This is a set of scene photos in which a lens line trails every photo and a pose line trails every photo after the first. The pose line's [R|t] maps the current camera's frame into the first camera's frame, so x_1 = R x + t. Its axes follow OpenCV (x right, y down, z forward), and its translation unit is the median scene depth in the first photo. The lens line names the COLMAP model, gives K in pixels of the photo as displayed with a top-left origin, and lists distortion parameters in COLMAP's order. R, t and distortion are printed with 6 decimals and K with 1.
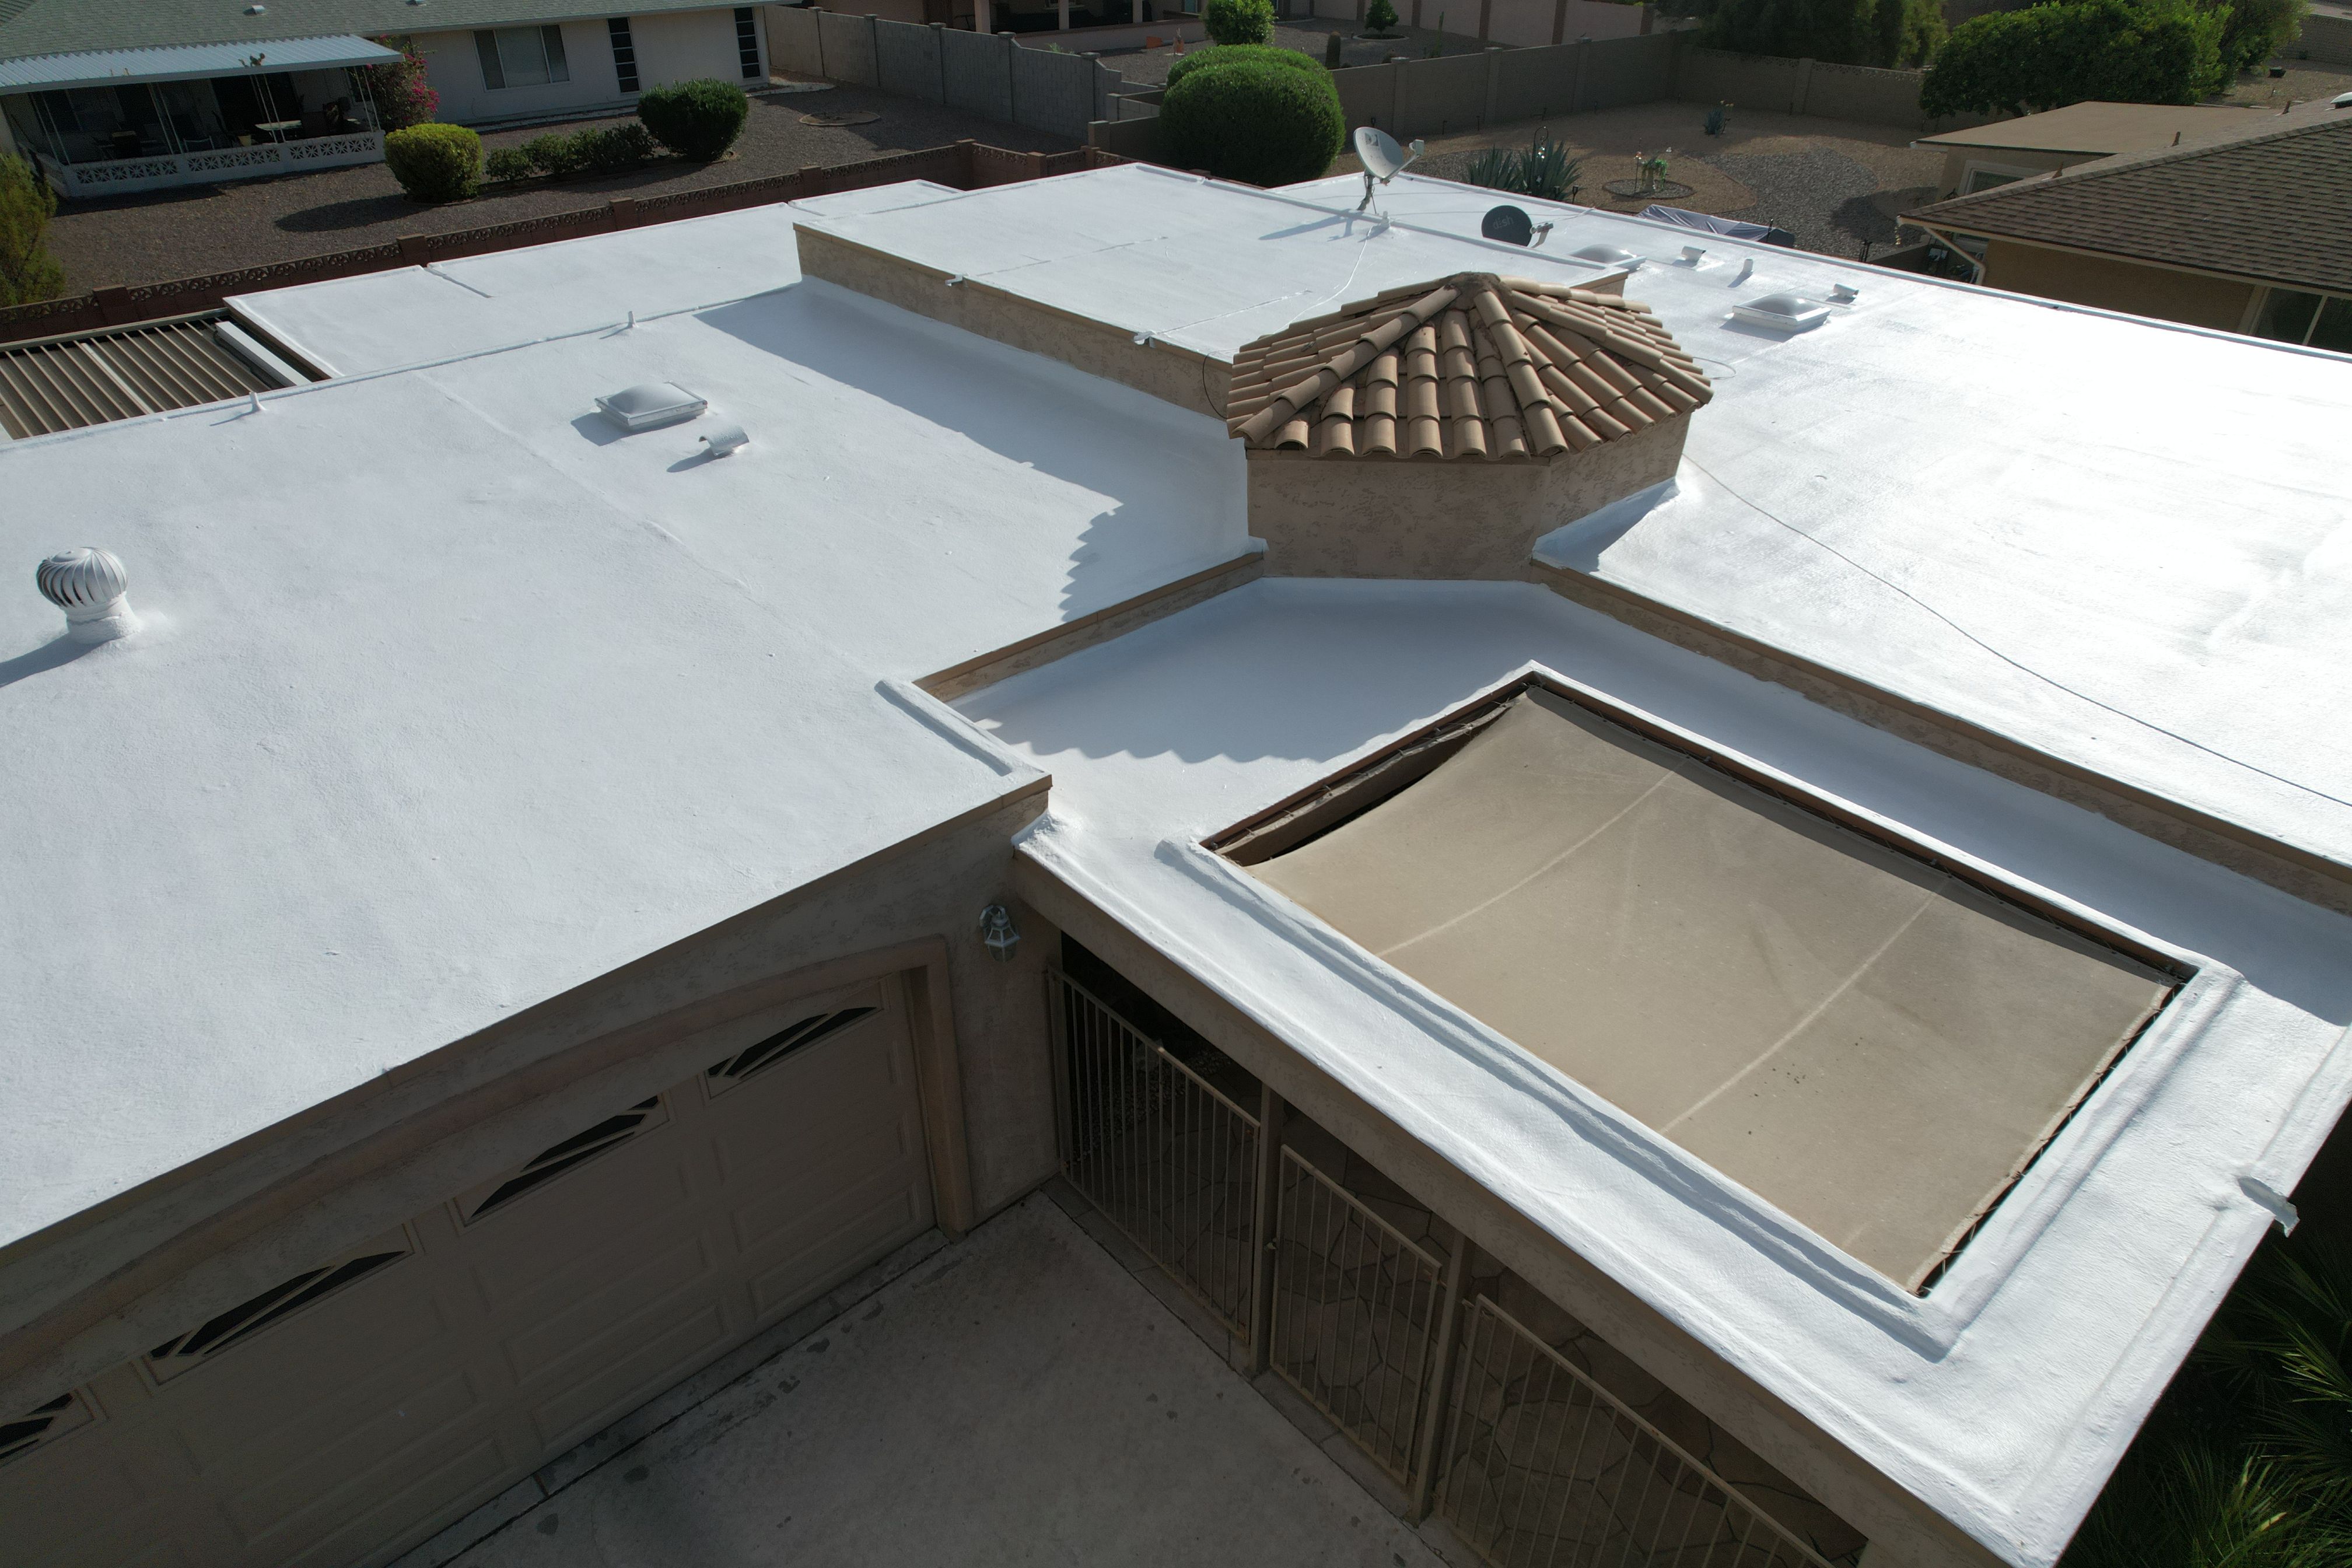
lens RADIAL K [[1507.9, 0, 1165.6], [0, 1507.9, 785.2], [0, 0, 1]] dist [-0.095231, 0.096380]
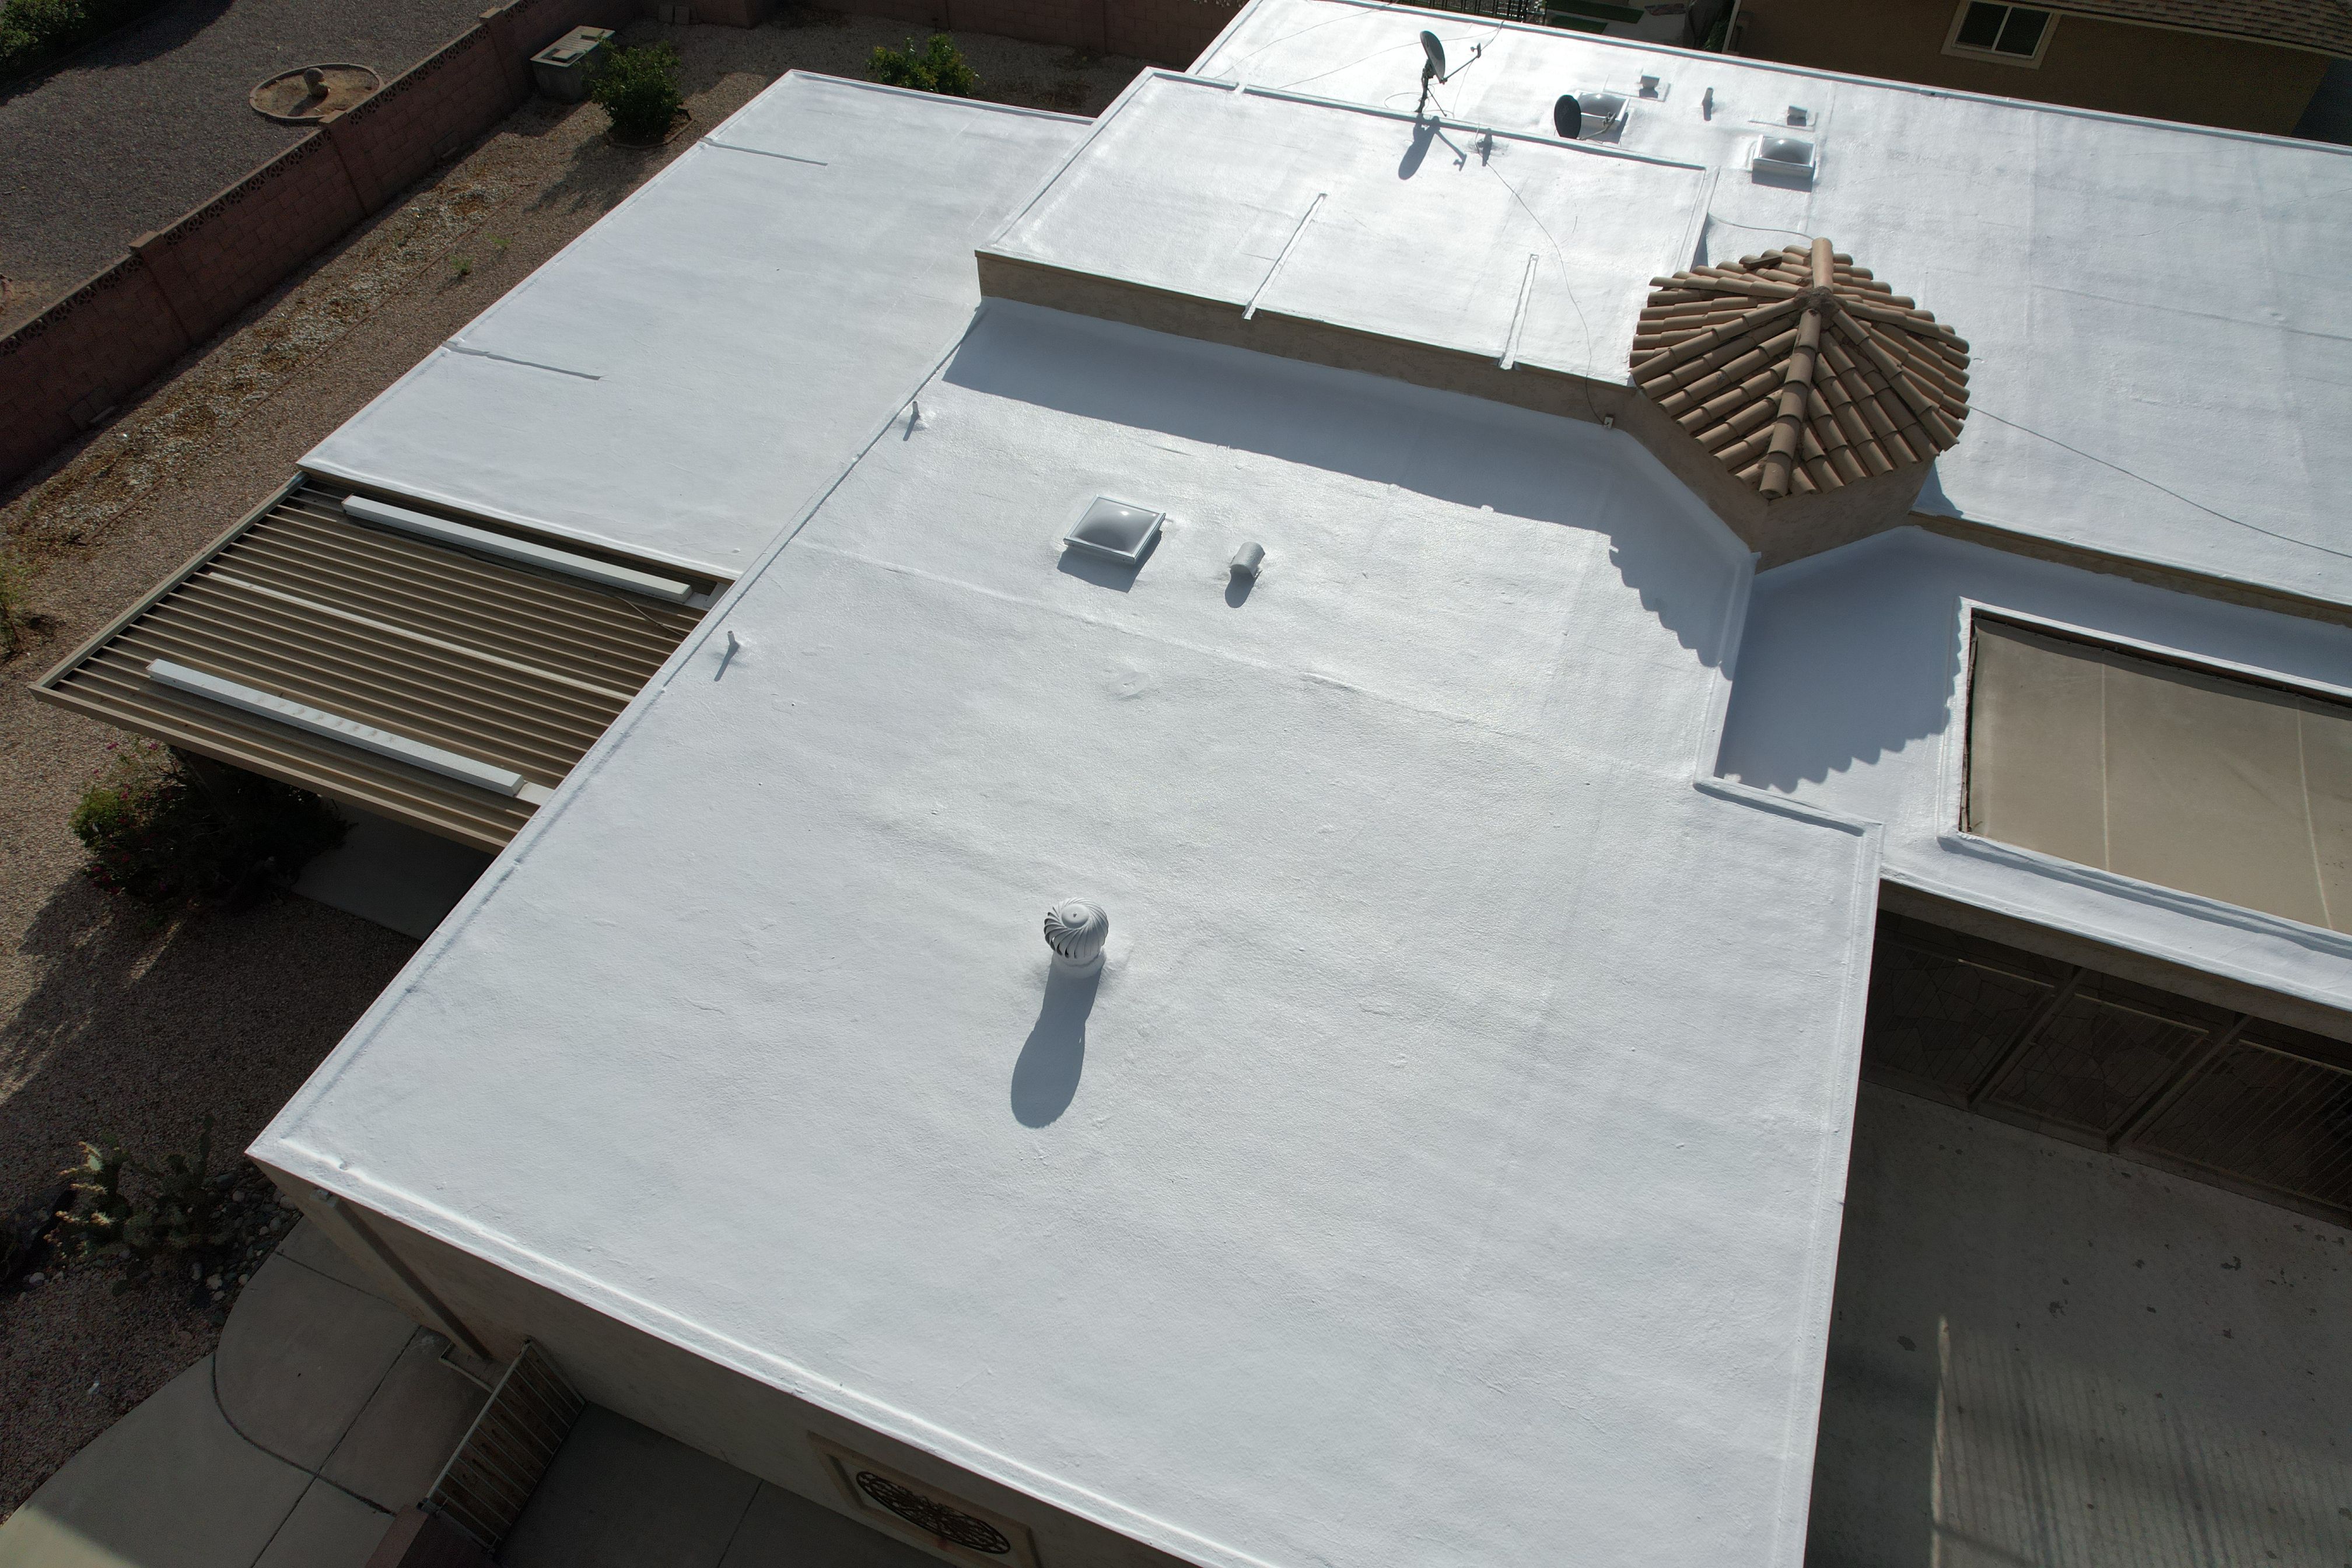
lens RADIAL K [[1511.5, 0, 1170.0], [0, 1511.5, 791.2], [0, 0, 1]] dist [-0.080532, 0.073651]
pose [[0.891267, -0.342001, 0.297790, -0.905437], [0.245745, 0.916151, 0.316666, -0.540125], [-0.381121, -0.209054, 0.900580, -0.040119]]
